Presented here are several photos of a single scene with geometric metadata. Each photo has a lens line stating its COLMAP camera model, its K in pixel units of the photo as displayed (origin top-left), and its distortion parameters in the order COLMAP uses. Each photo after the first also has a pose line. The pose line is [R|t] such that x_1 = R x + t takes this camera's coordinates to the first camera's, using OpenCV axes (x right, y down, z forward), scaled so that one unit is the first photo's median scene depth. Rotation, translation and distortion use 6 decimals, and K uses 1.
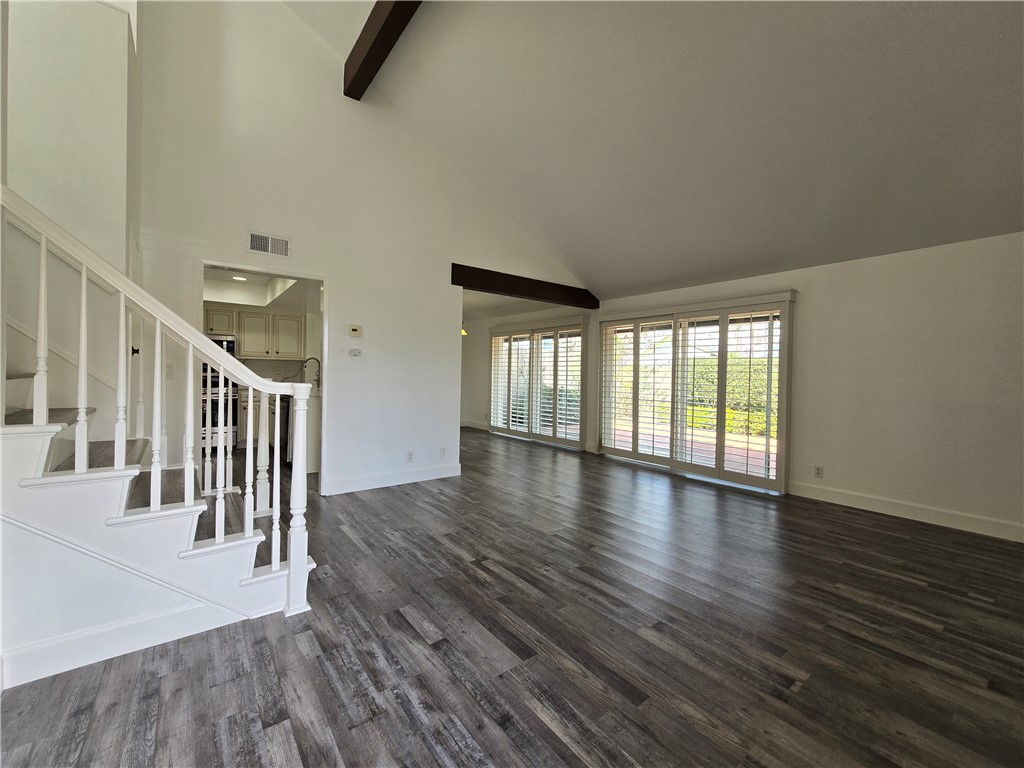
lens RADIAL K [[418.4, 0, 512.5], [0, 418.4, 376.8], [0, 0, 1]] dist [0.000342, 0.000243]
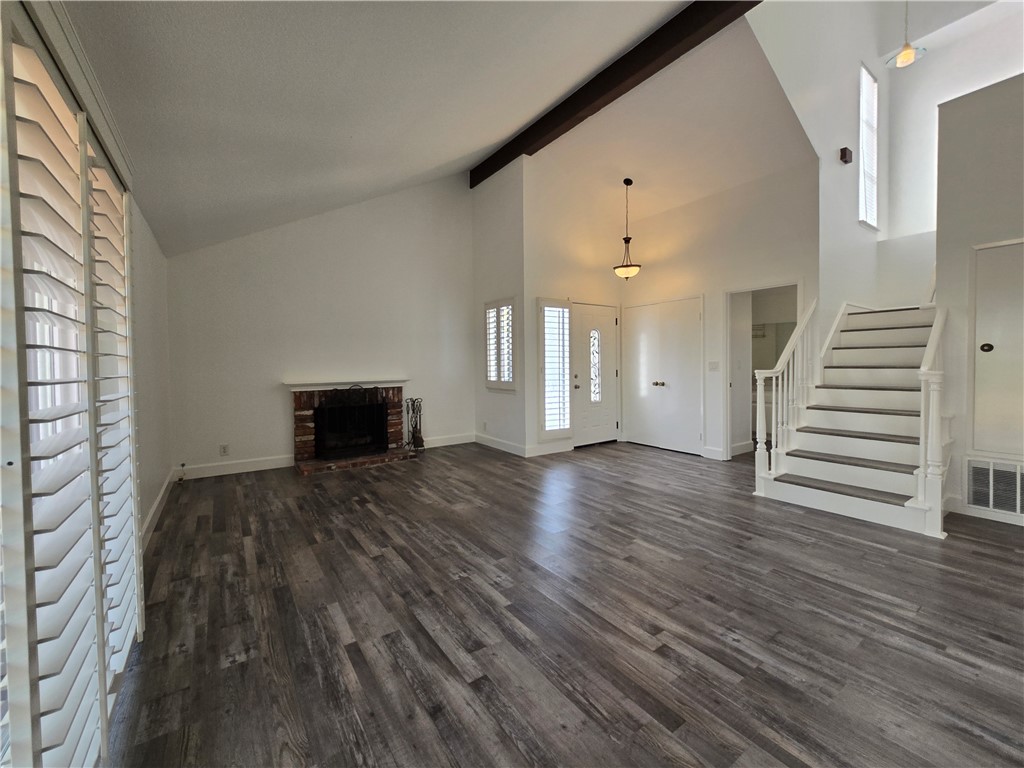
lens RADIAL K [[420.4, 0, 513.1], [0, 420.4, 373.9], [0, 0, 1]] dist [-0.003509, -0.000125]
pose [[-0.998836, -0.008541, 0.047467, 0.339912], [-0.006874, 0.999358, 0.035167, -0.016117], [-0.047737, 0.034800, -0.998254, 2.037833]]
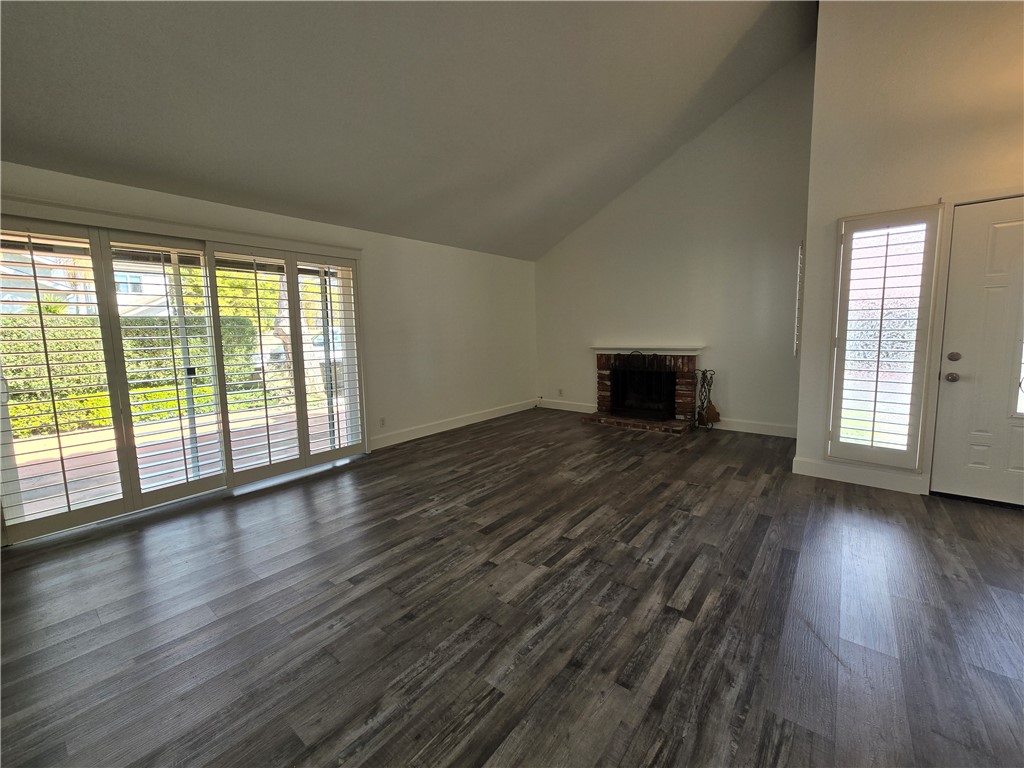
lens RADIAL K [[418.4, 0, 512.5], [0, 418.4, 376.8], [0, 0, 1]] dist [0.000342, 0.000243]
pose [[-0.236150, -0.120089, 0.964268, -0.577279], [0.023236, 0.991352, 0.129153, -0.041413], [-0.971439, 0.052906, -0.231317, 1.280607]]
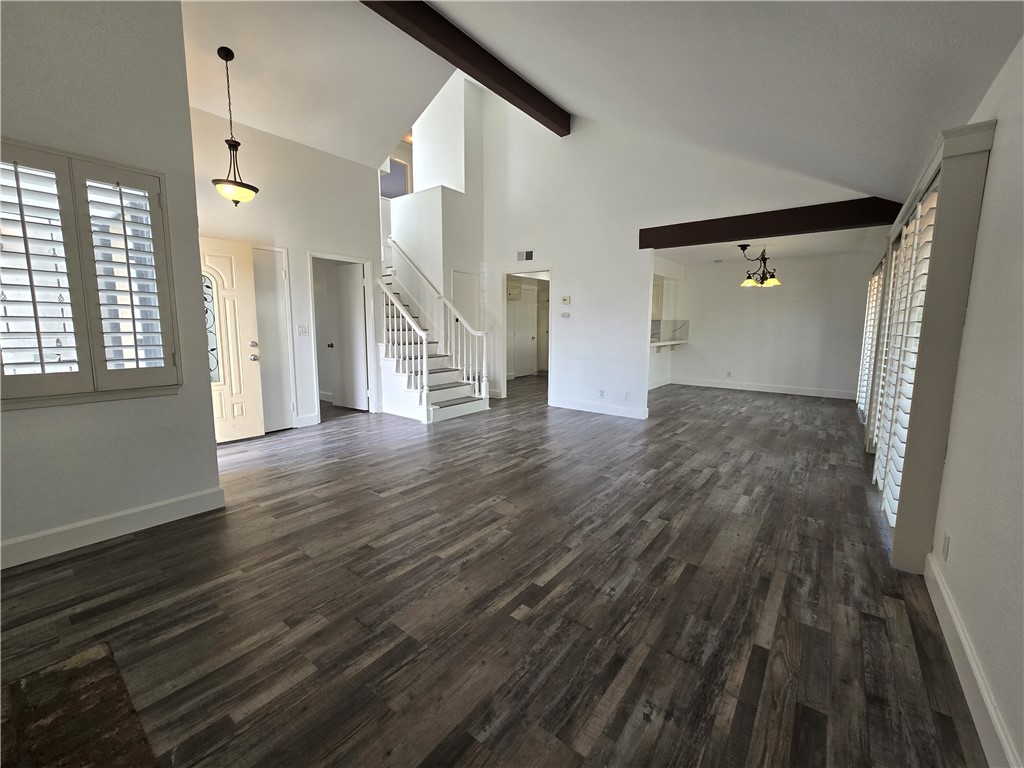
lens RADIAL K [[418.4, 0, 512.5], [0, 418.4, 376.8], [0, 0, 1]] dist [0.000342, 0.000243]
pose [[0.248827, 0.104642, -0.962879, 1.431276], [-0.010474, 0.994379, 0.105359, 0.007630], [0.968491, -0.016131, 0.248525, 0.629185]]
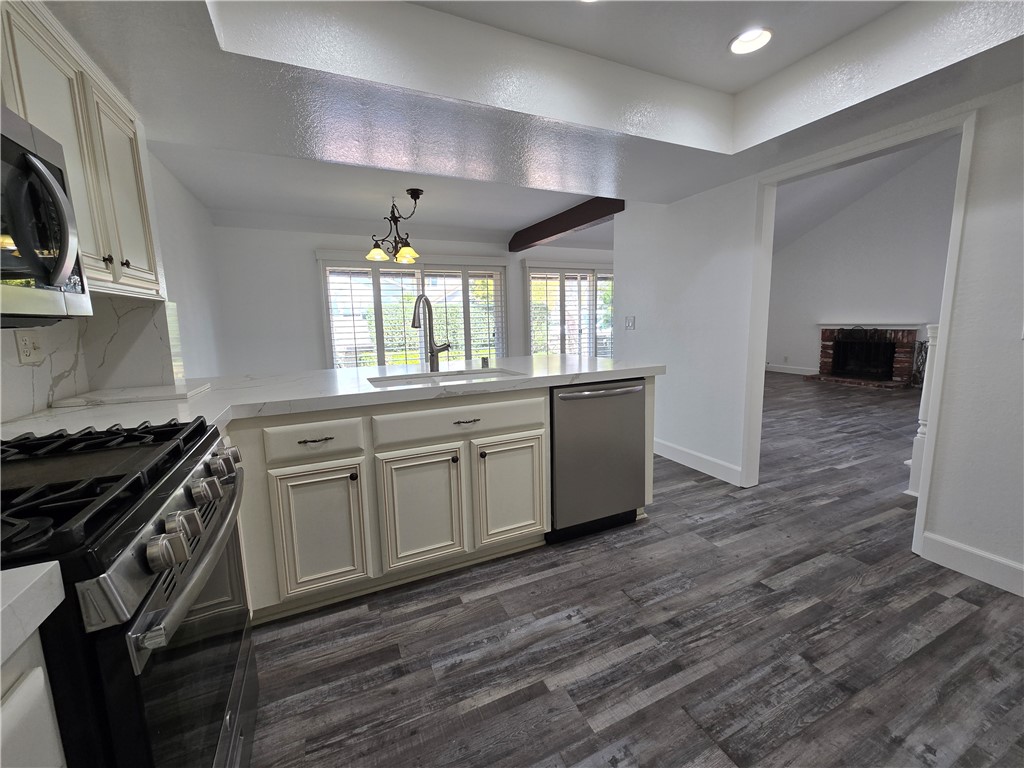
lens RADIAL K [[418.4, 0, 512.5], [0, 418.4, 376.8], [0, 0, 1]] dist [0.000342, 0.000243]
pose [[0.220883, -0.158717, 0.962299, -1.691229], [0.034797, 0.987324, 0.154857, -0.056414], [-0.974679, -0.000720, 0.223606, 1.704773]]
